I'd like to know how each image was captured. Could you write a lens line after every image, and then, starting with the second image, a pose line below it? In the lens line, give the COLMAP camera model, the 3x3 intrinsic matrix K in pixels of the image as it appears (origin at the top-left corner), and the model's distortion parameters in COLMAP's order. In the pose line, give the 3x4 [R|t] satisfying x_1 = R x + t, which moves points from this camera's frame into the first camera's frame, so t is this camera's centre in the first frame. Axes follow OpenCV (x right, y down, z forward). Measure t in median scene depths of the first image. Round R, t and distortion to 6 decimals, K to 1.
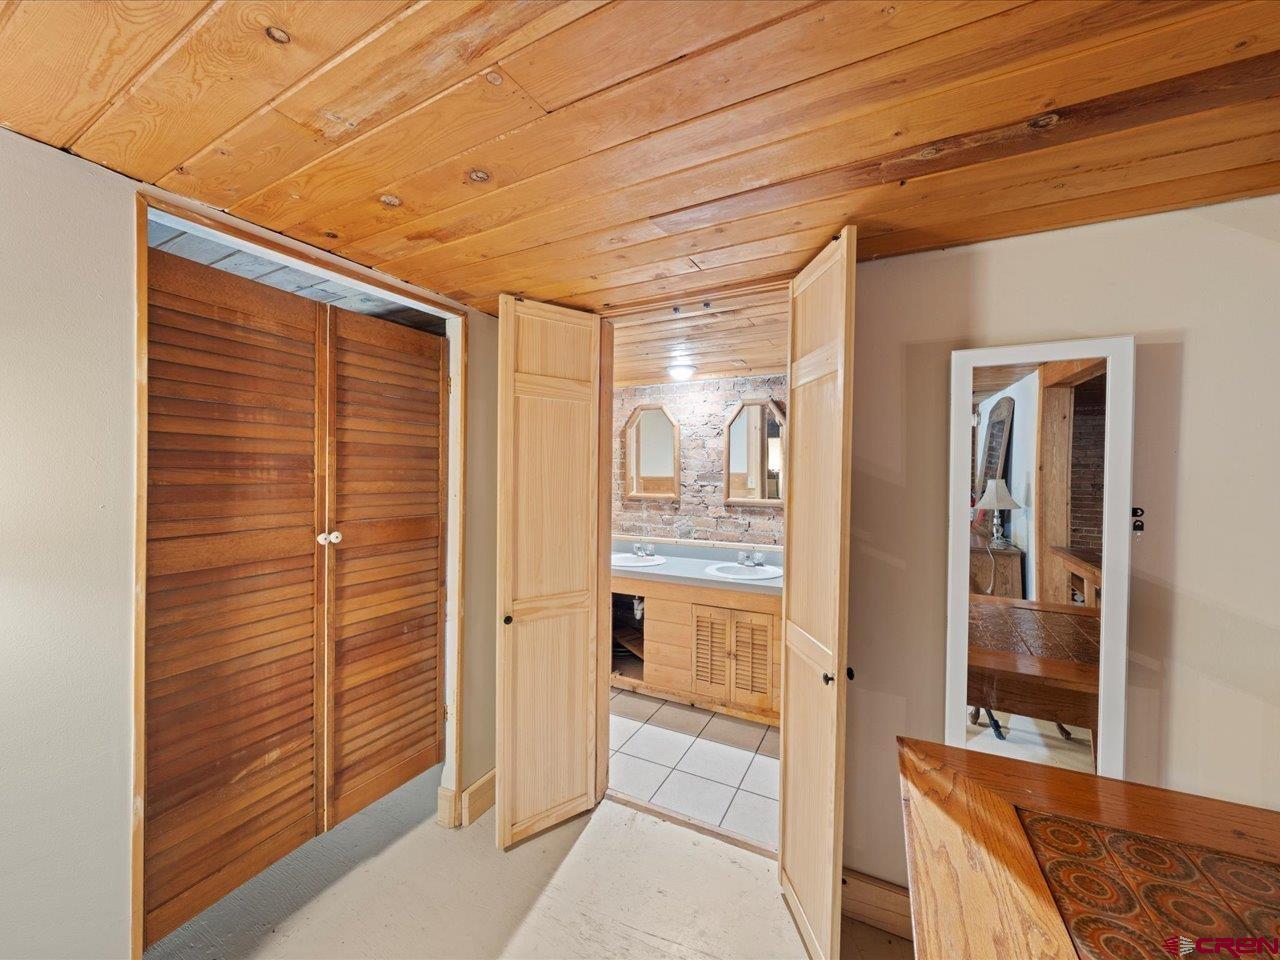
lens RADIAL K [[495.8, 0, 632.1], [0, 495.8, 478.8], [0, 0, 1]] dist [-0.000408, -0.000299]
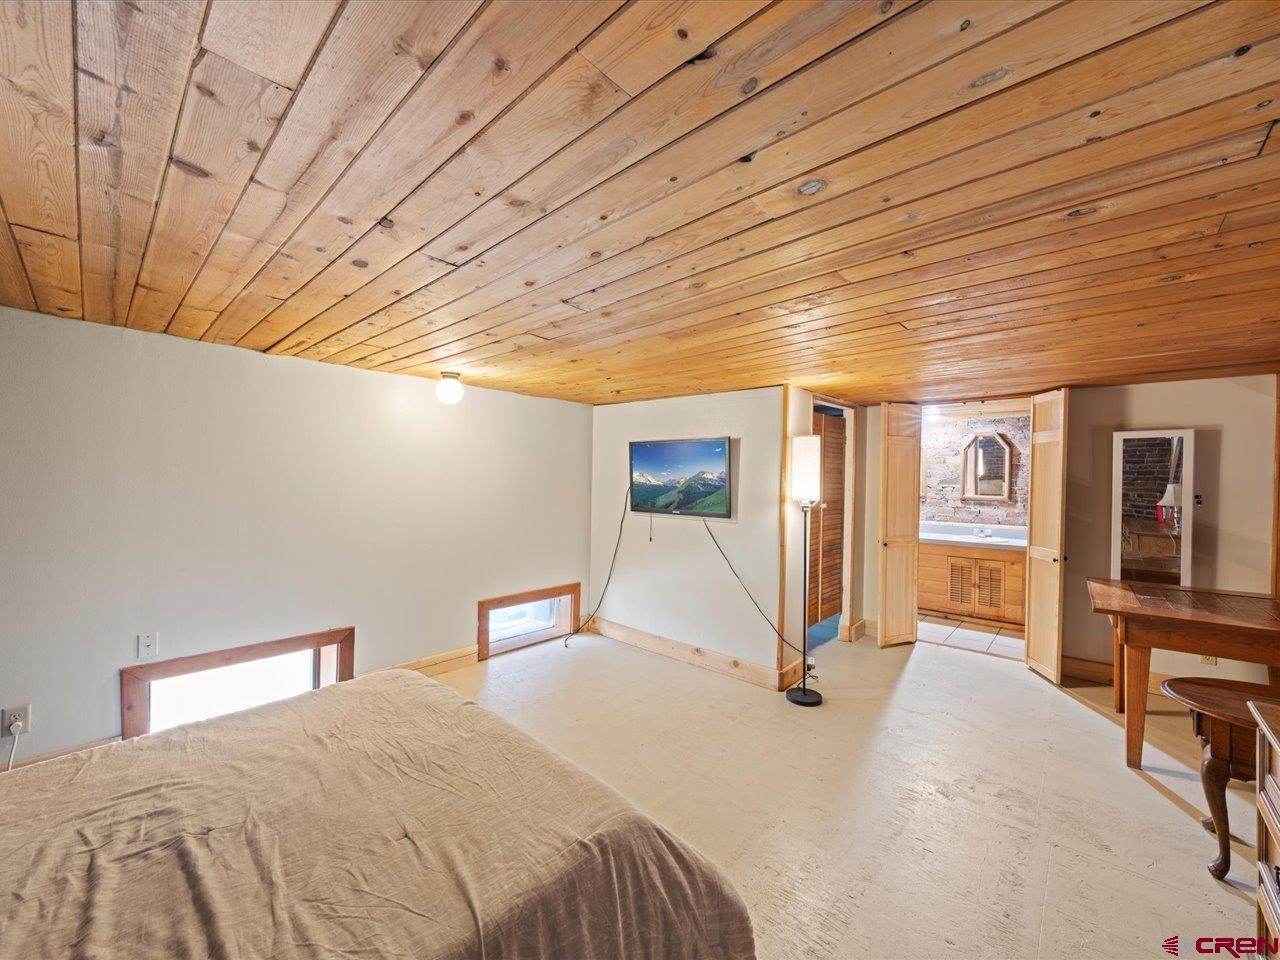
lens RADIAL K [[495.8, 0, 644.3], [0, 495.8, 479.2], [0, 0, 1]] dist [-0.000408, -0.000299]
pose [[0.967927, 0.000629, -0.251230, -0.650903], [-0.001792, 0.999989, -0.004401, -0.003928], [0.251224, 0.004710, 0.967918, -1.290410]]
